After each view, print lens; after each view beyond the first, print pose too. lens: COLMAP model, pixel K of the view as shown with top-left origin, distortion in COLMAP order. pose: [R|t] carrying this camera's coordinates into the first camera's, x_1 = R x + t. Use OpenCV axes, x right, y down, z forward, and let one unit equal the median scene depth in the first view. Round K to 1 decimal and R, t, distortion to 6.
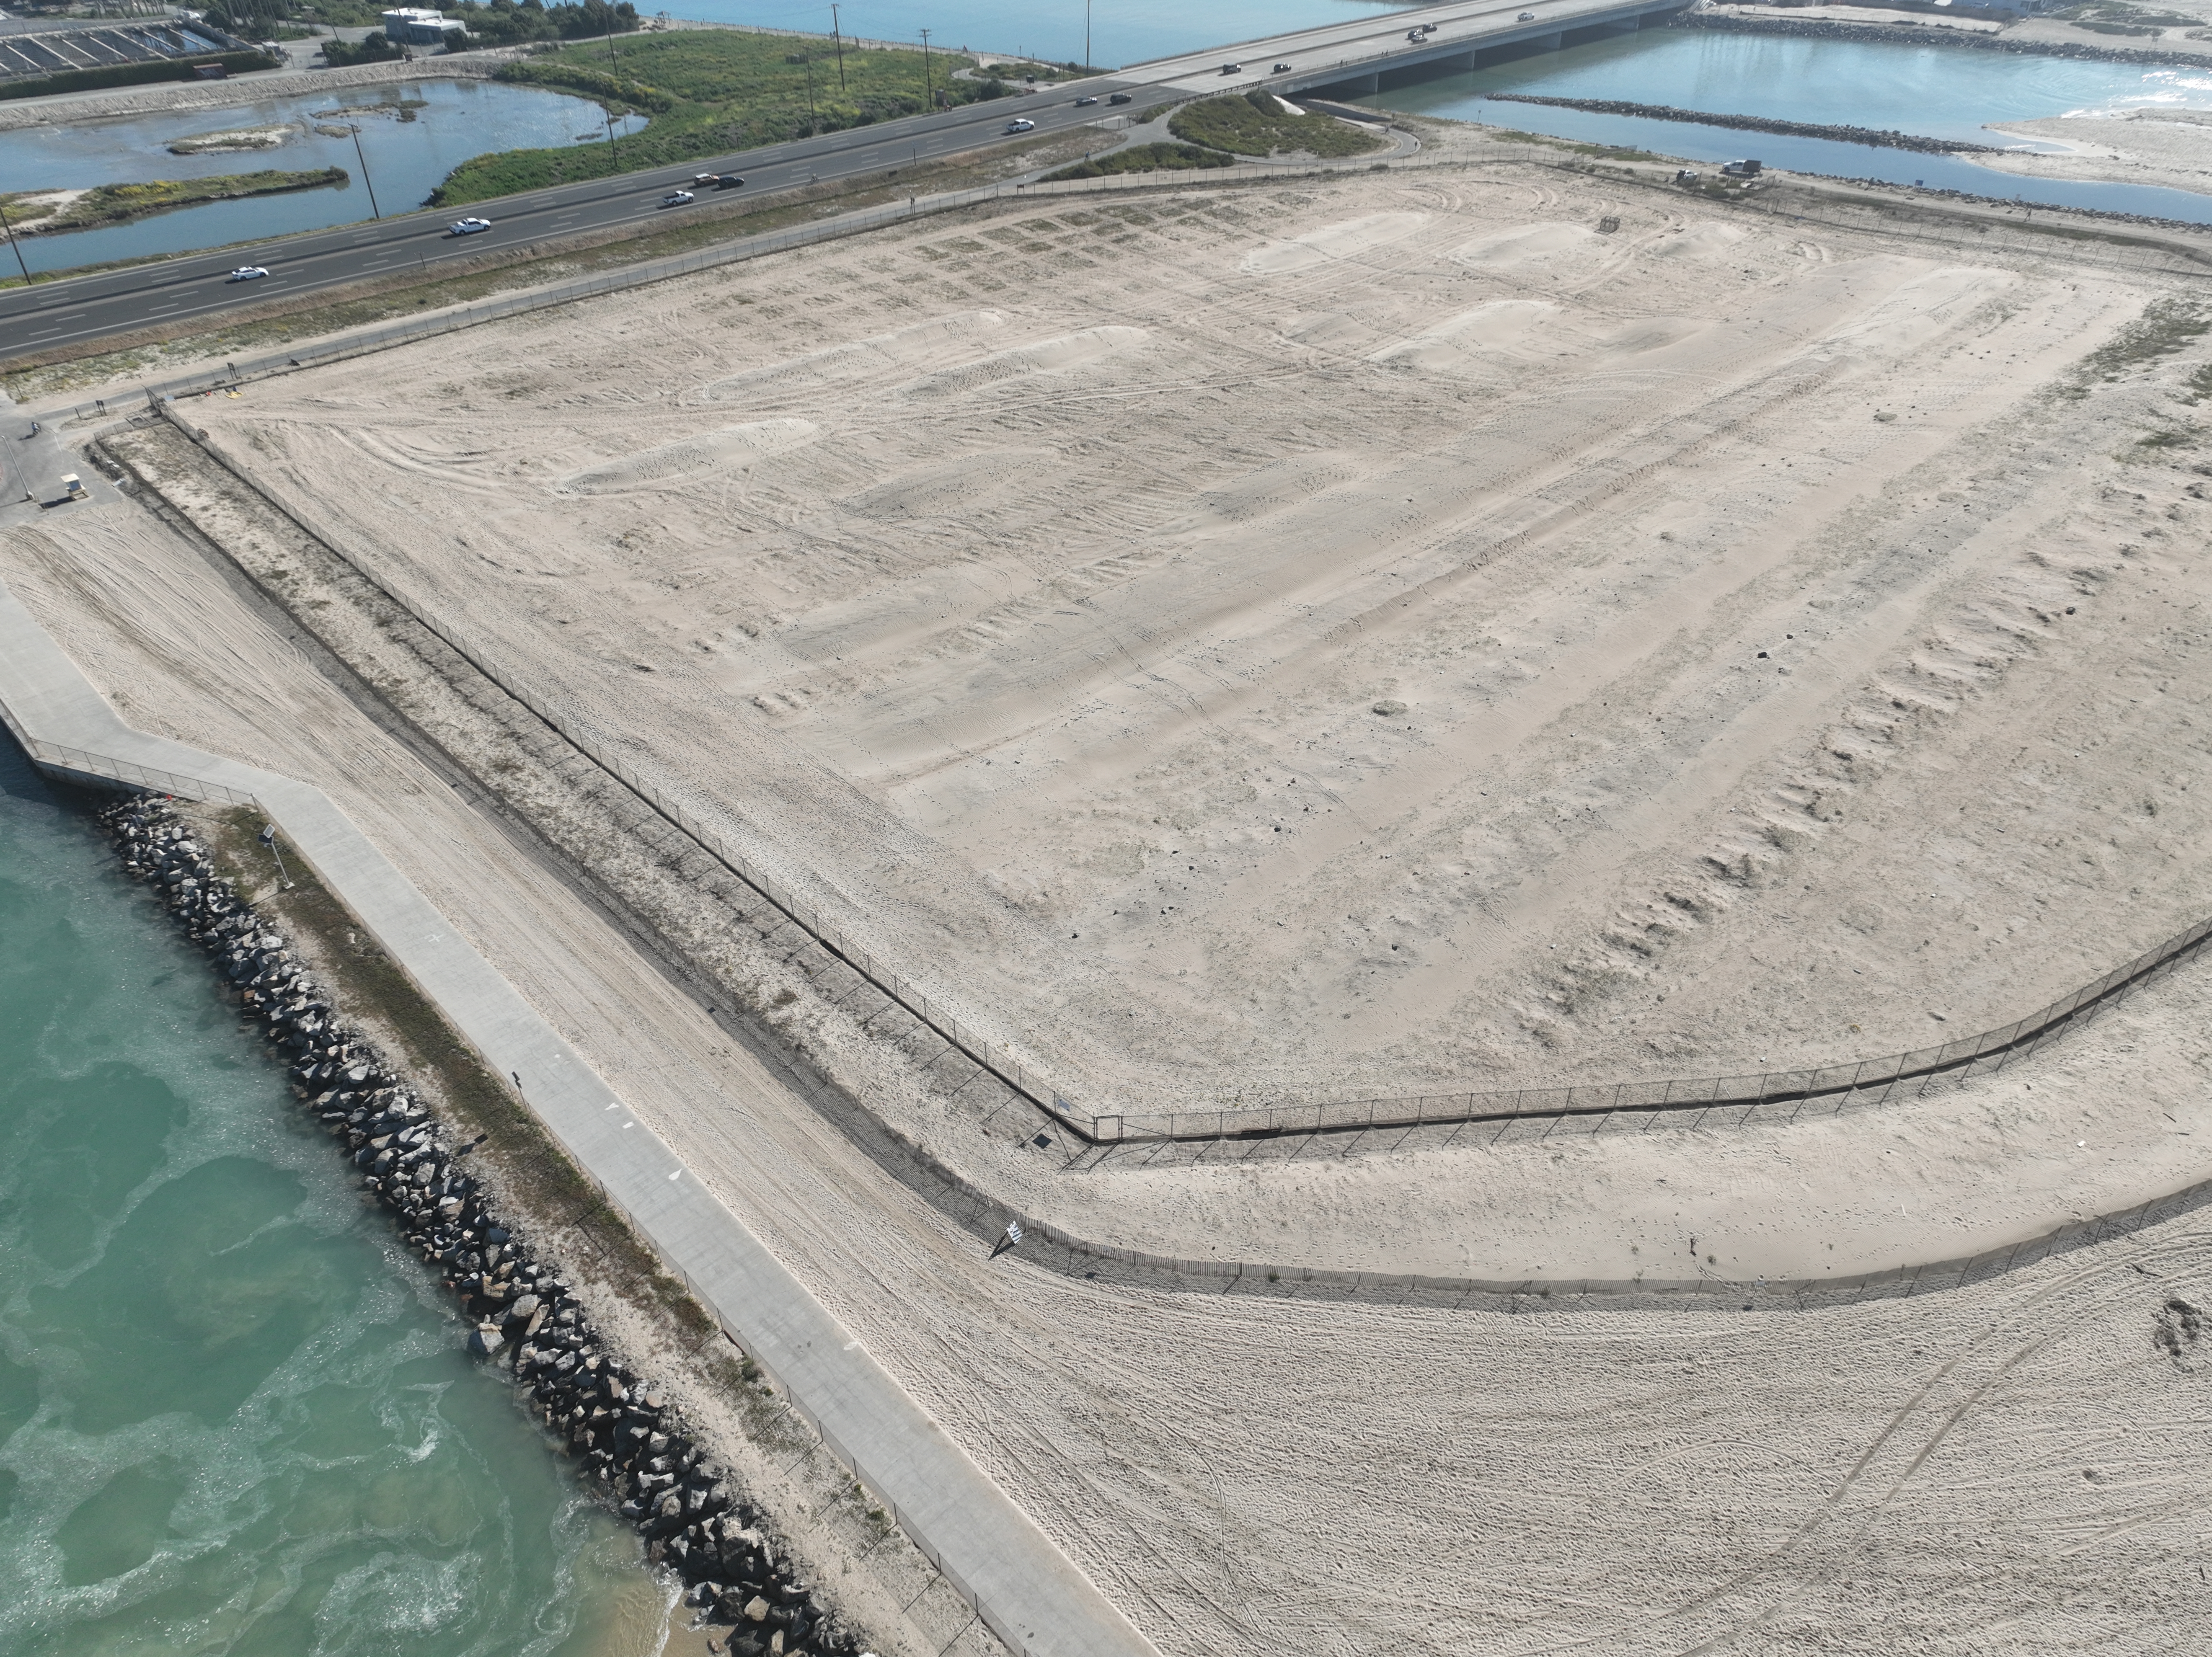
lens RADIAL K [[1545.3, 0, 1106.0], [0, 1545.3, 828.5], [0, 0, 1]] dist [-0.001650, 0.019537]
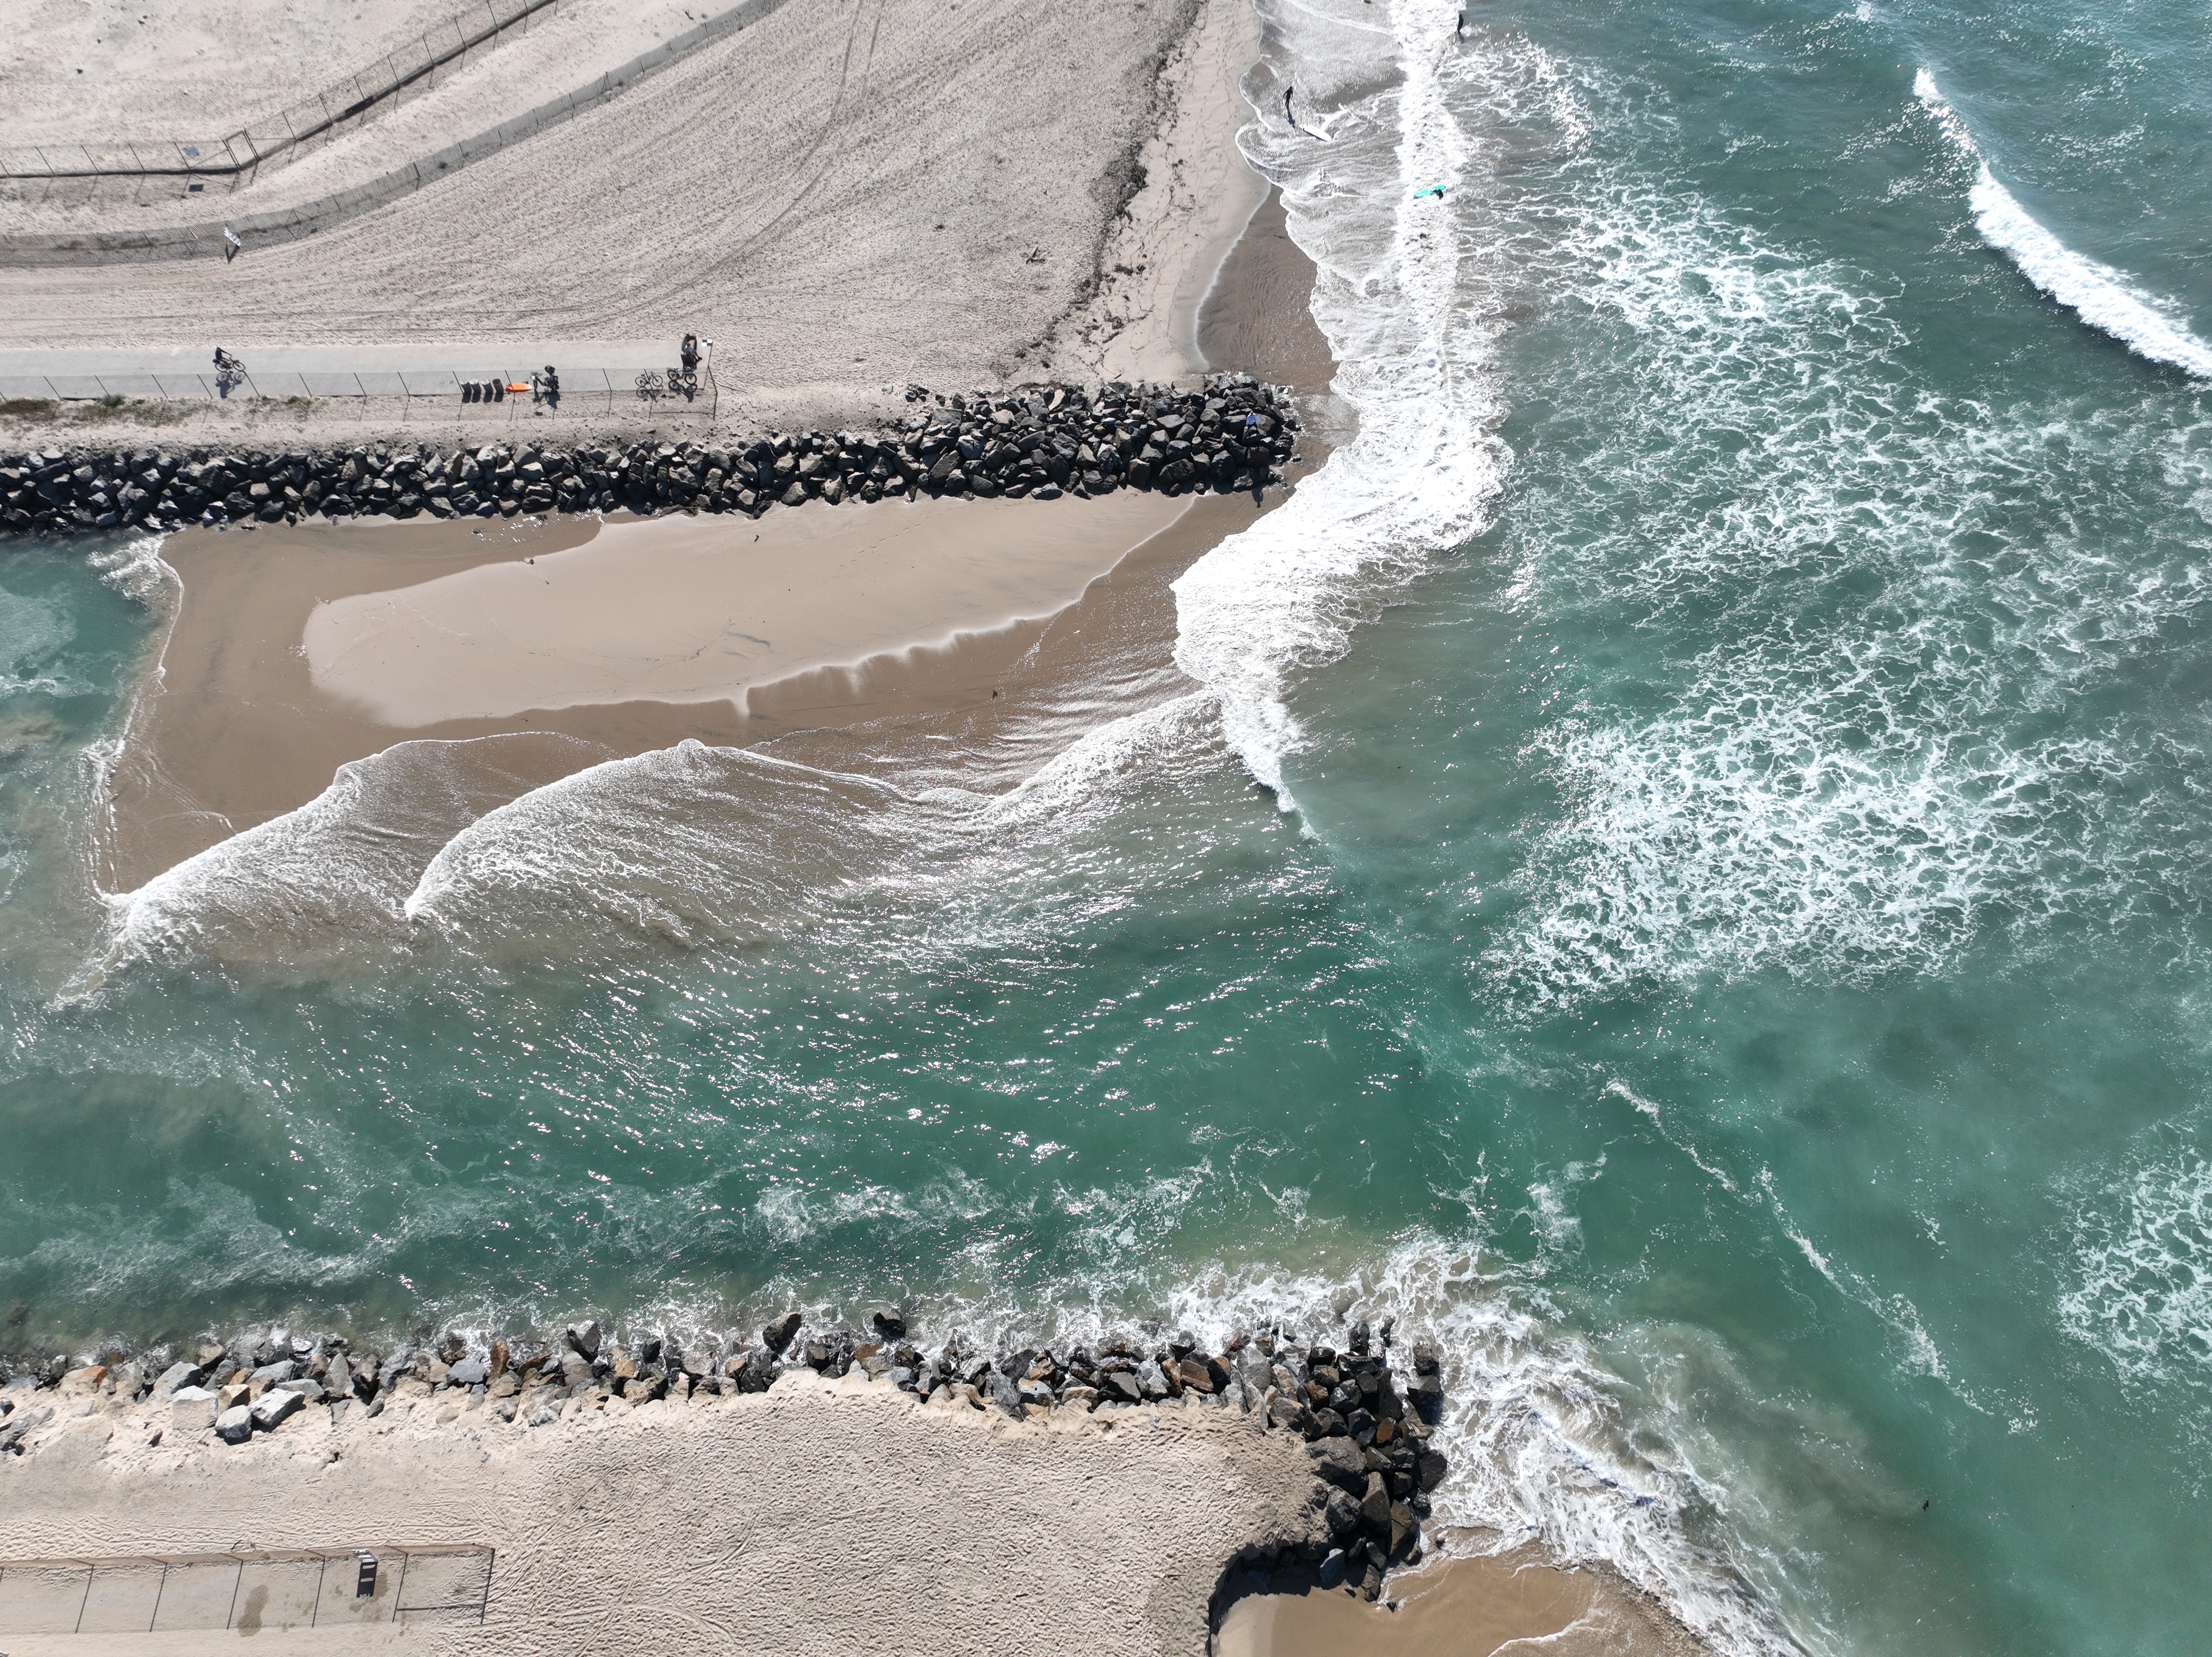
lens RADIAL K [[1615.0, 0, 1106.0], [0, 1615.0, 828.5], [0, 0, 1]] dist [0.002643, 0.023374]
pose [[0.680153, -0.605563, 0.413141, -0.232917], [0.436372, 0.787300, 0.435590, 0.218909], [-0.589043, -0.115985, 0.799735, -0.261623]]
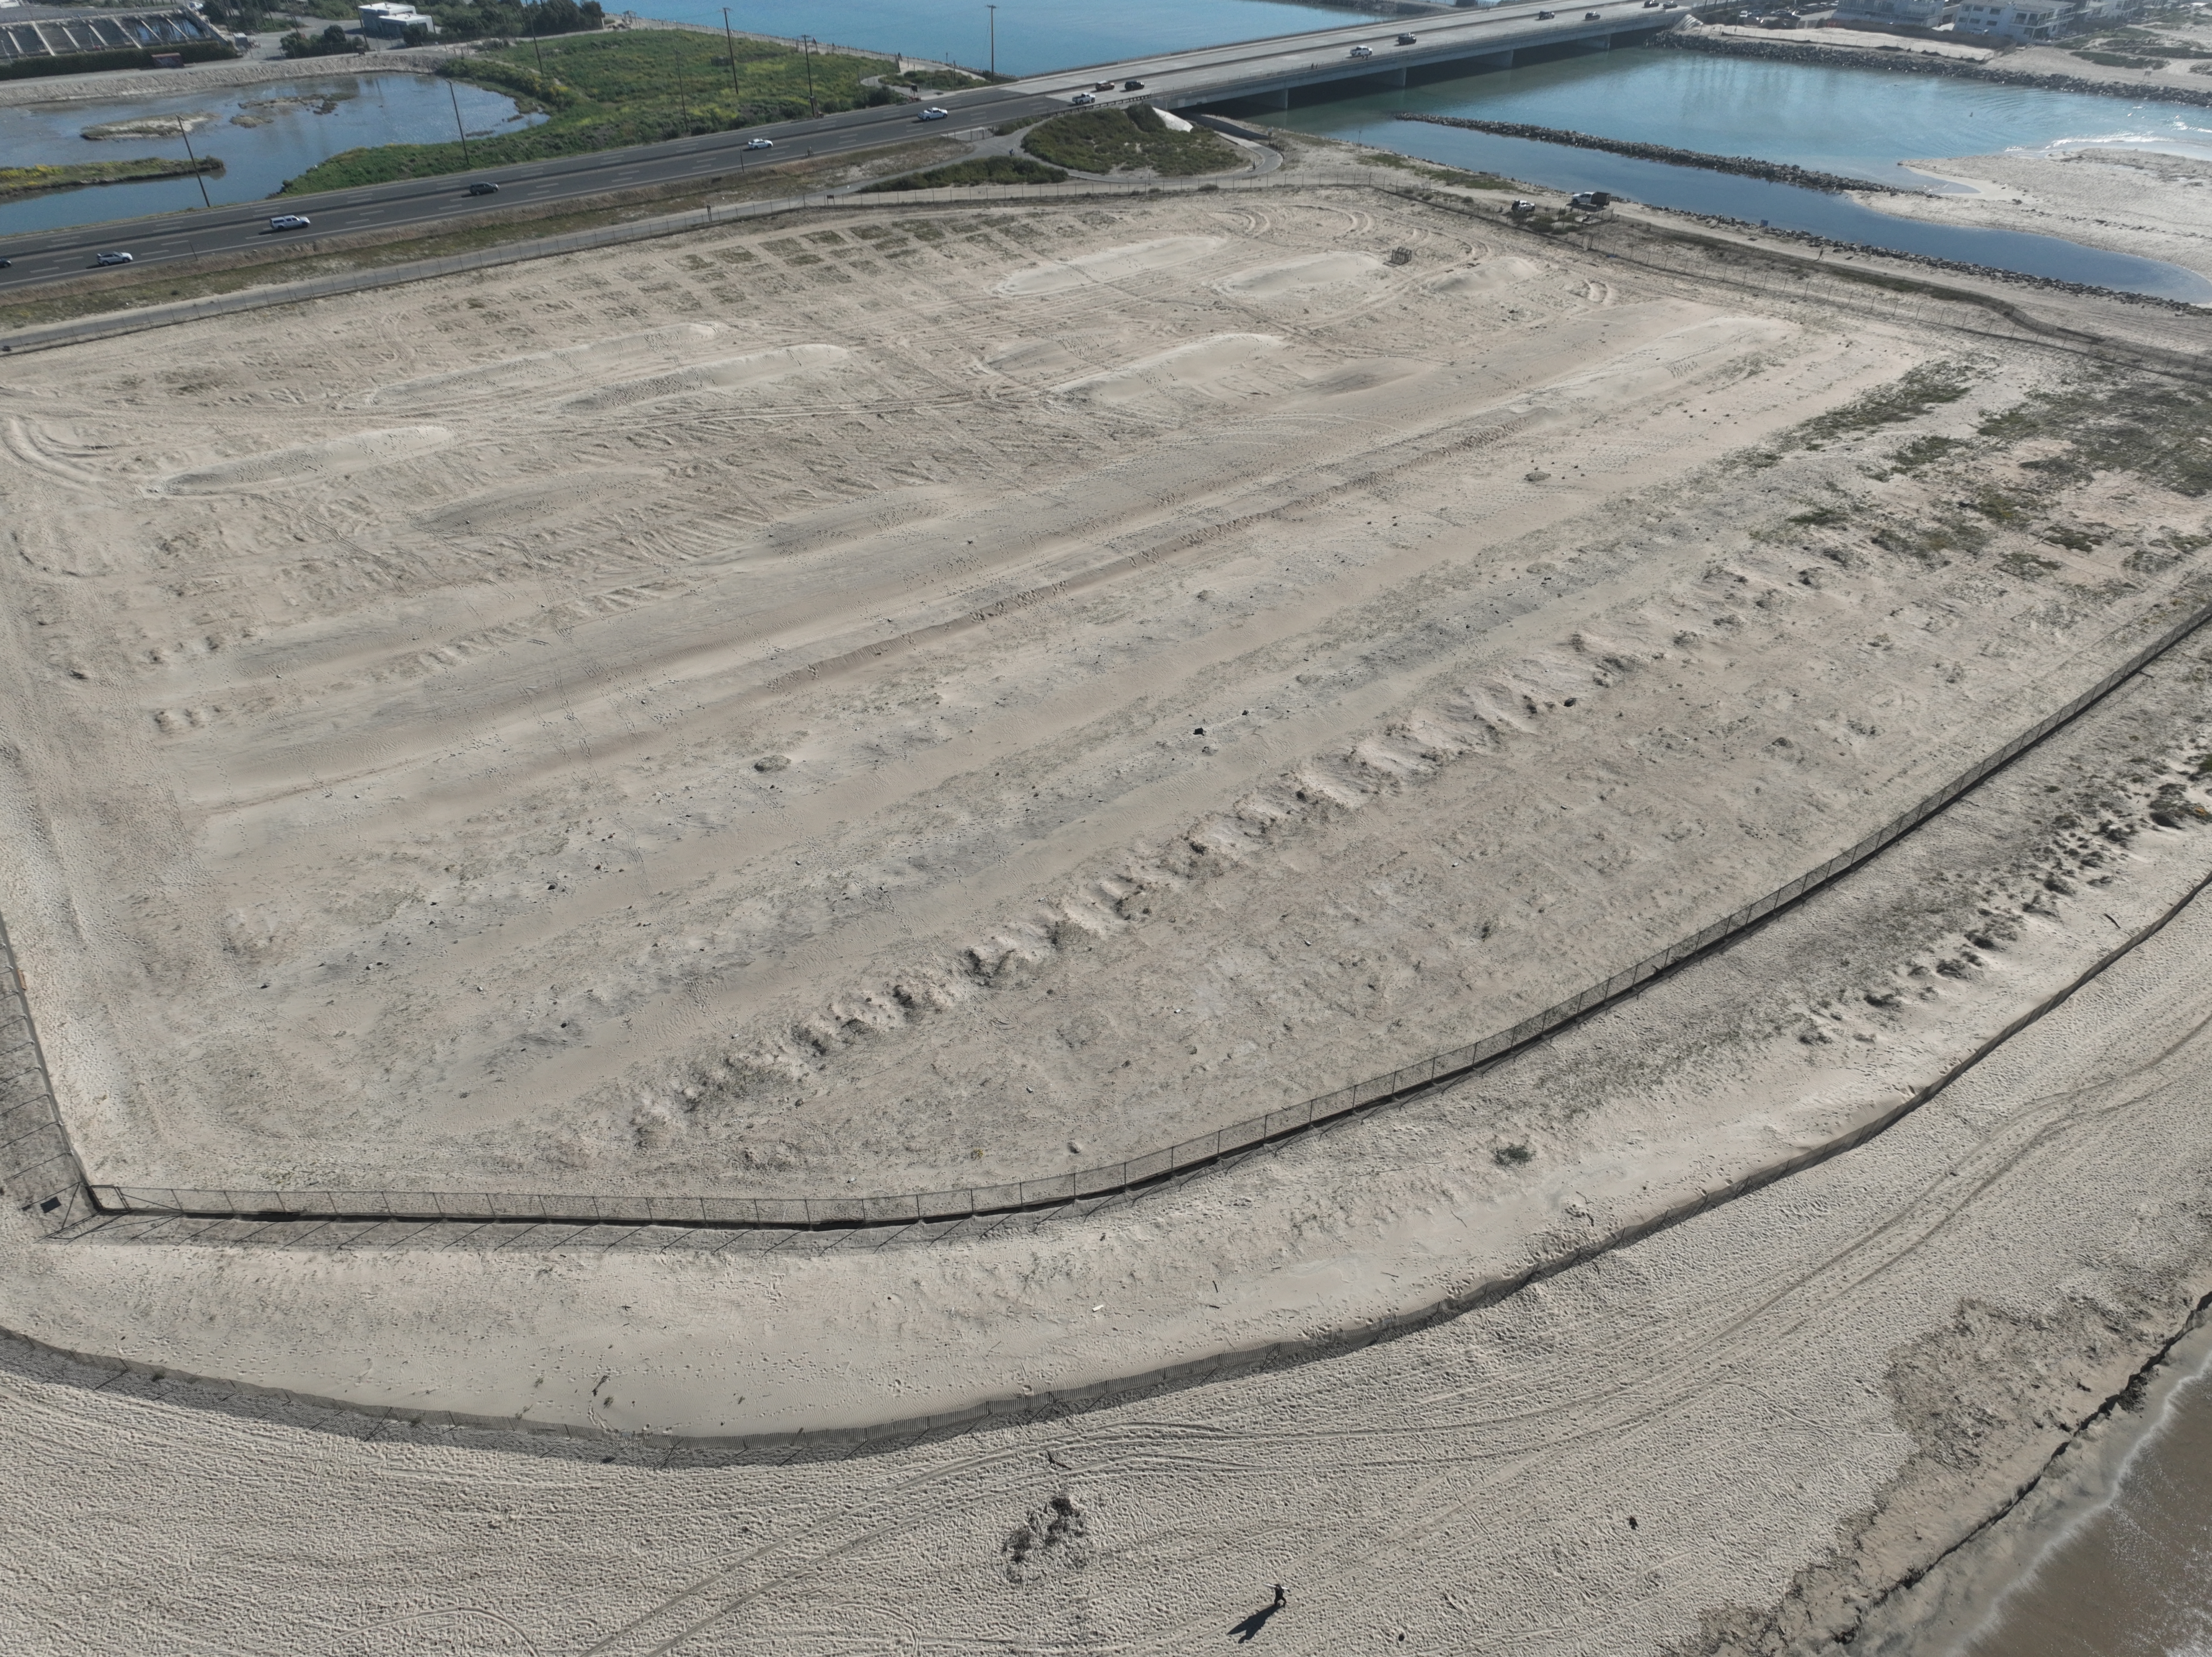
lens RADIAL K [[1541.0, 0, 1108.8], [0, 1541.0, 833.1], [0, 0, 1]] dist [-0.001768, 0.018808]
pose [[0.993561, 0.067172, -0.091235, 0.435207], [-0.066908, 0.997741, 0.005952, -0.049795], [0.091429, 0.000191, 0.995812, 0.063259]]
